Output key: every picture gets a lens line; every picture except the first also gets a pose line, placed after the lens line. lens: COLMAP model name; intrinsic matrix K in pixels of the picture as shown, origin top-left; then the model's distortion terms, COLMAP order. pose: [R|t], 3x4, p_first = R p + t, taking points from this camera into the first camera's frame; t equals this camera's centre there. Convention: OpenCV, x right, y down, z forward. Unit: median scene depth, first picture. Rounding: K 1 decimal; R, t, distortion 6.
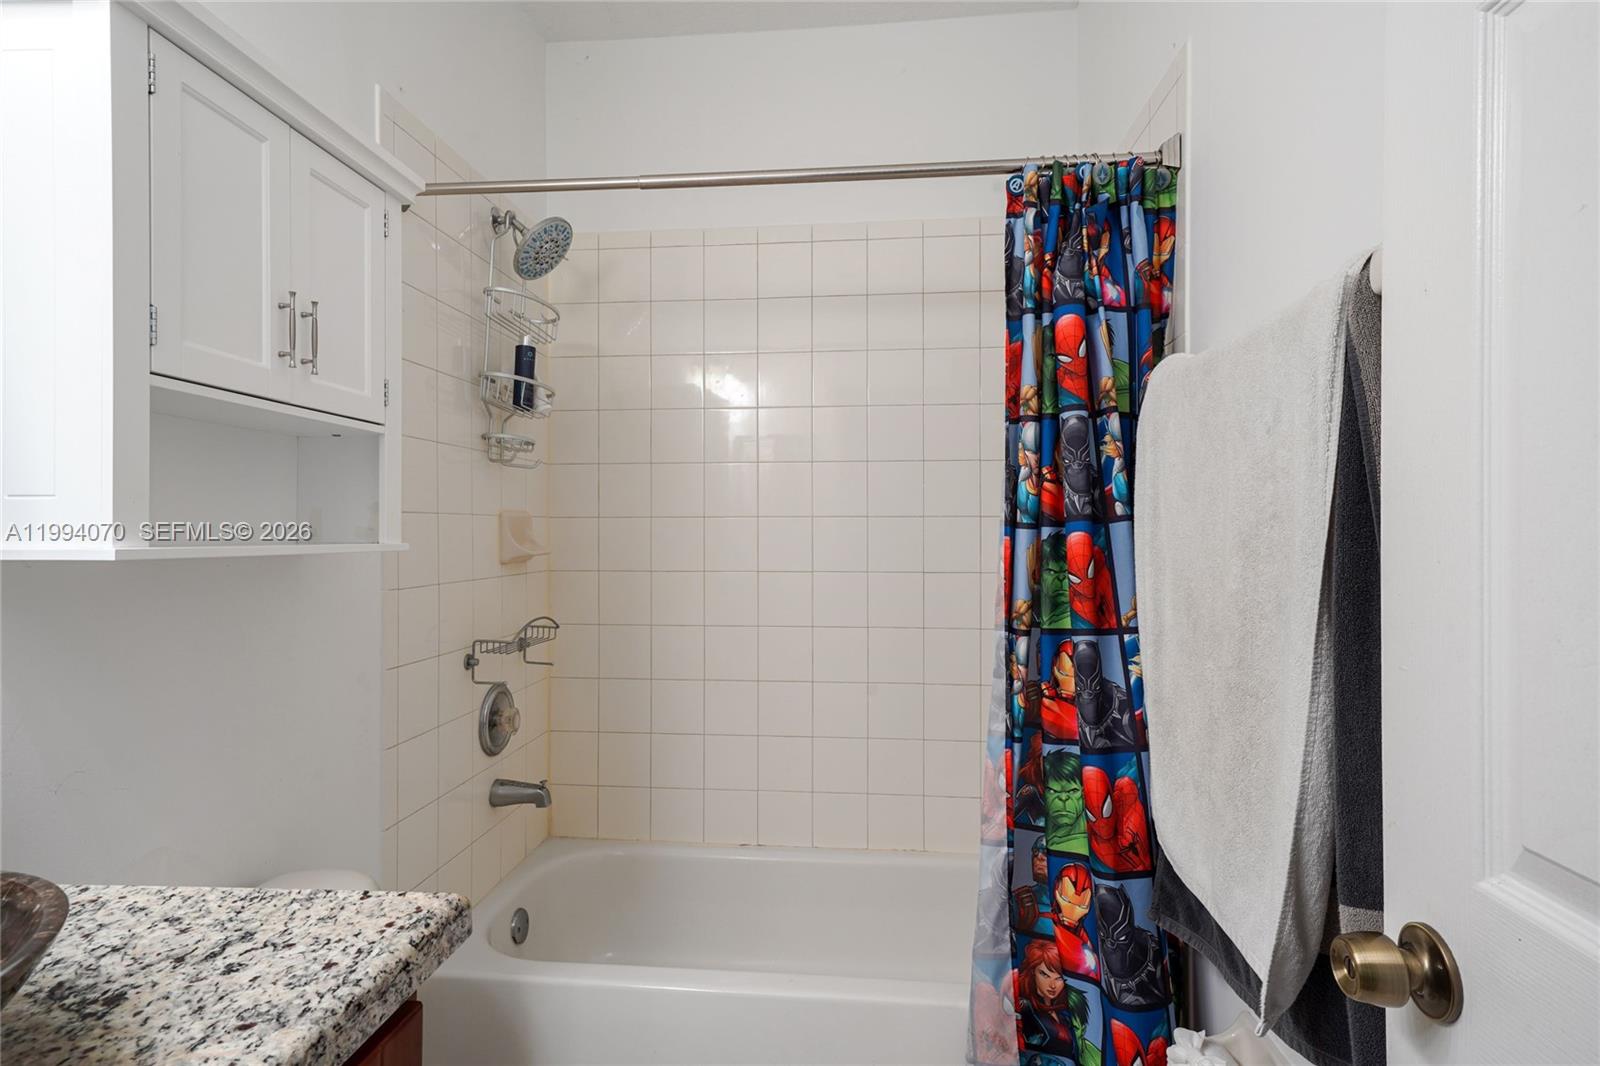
lens RADIAL K [[863.8, 0, 789.9], [0, 863.8, 538.9], [0, 0, 1]] dist [0.013689, 0.008404]
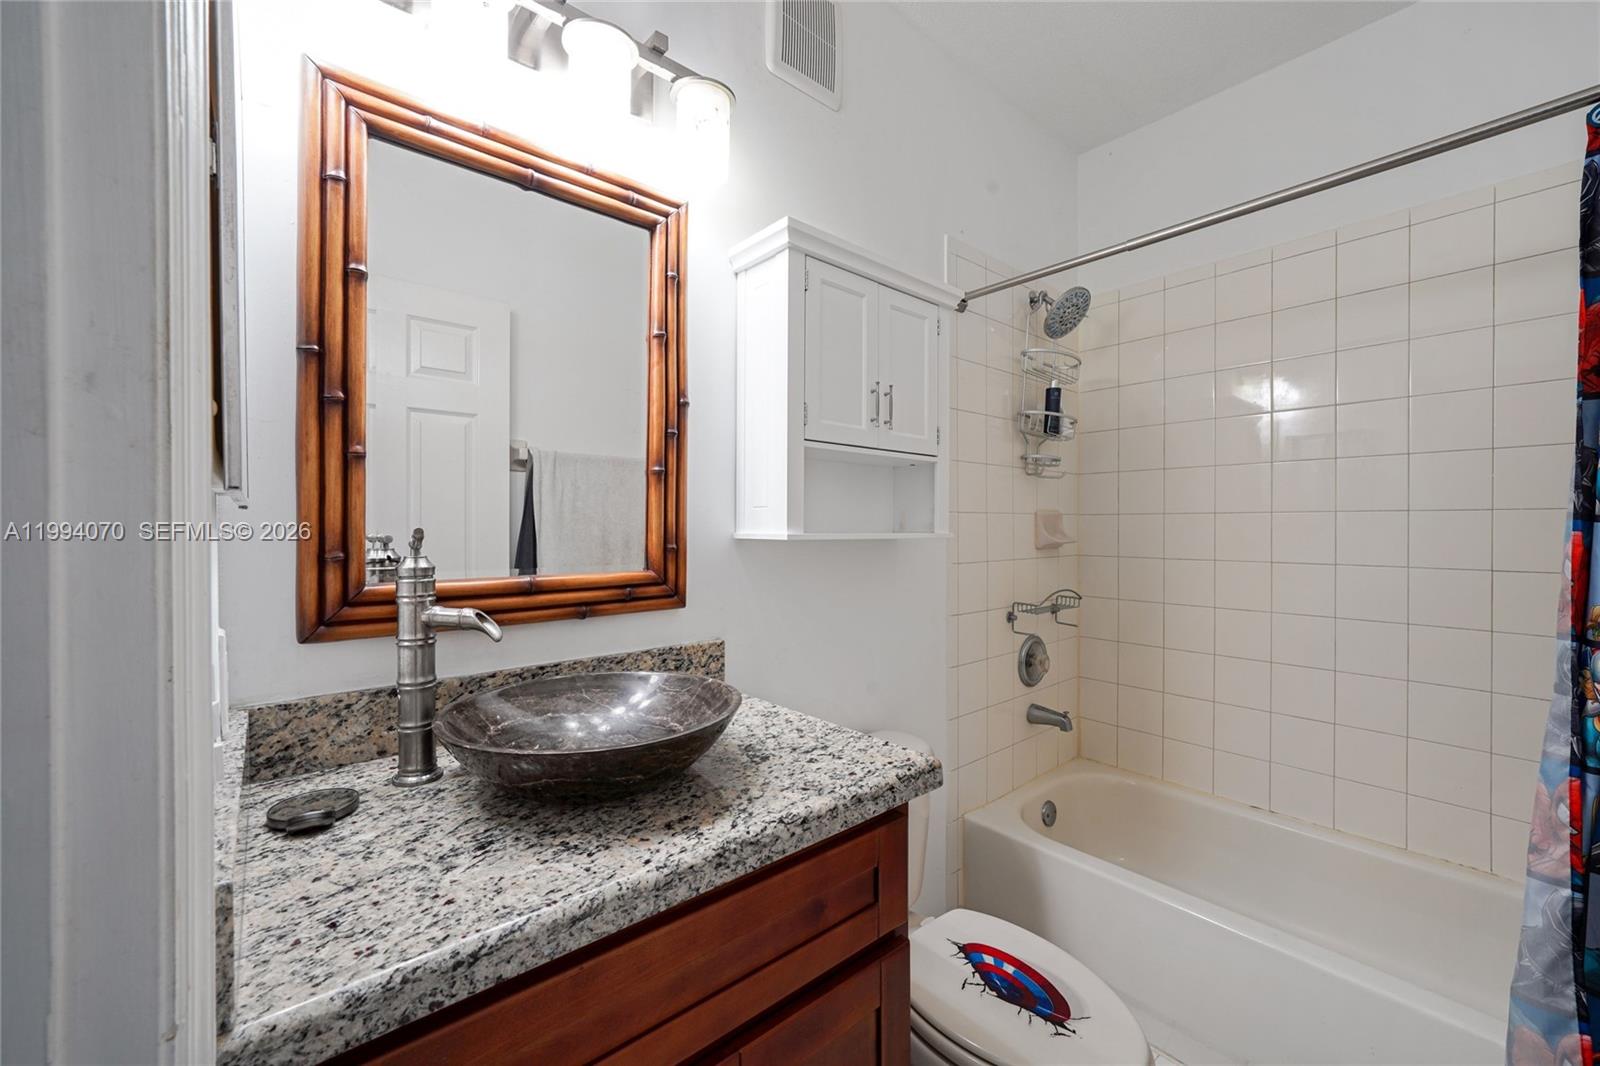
lens RADIAL K [[622.4, 0, 779.1], [0, 622.4, 540.0], [0, 0, 1]] dist [-0.002171, 0.001534]
pose [[0.718462, 0.017655, -0.695342, 0.102712], [-0.007526, 0.999817, 0.017610, 0.000668], [0.695525, -0.007419, 0.718463, 0.003713]]
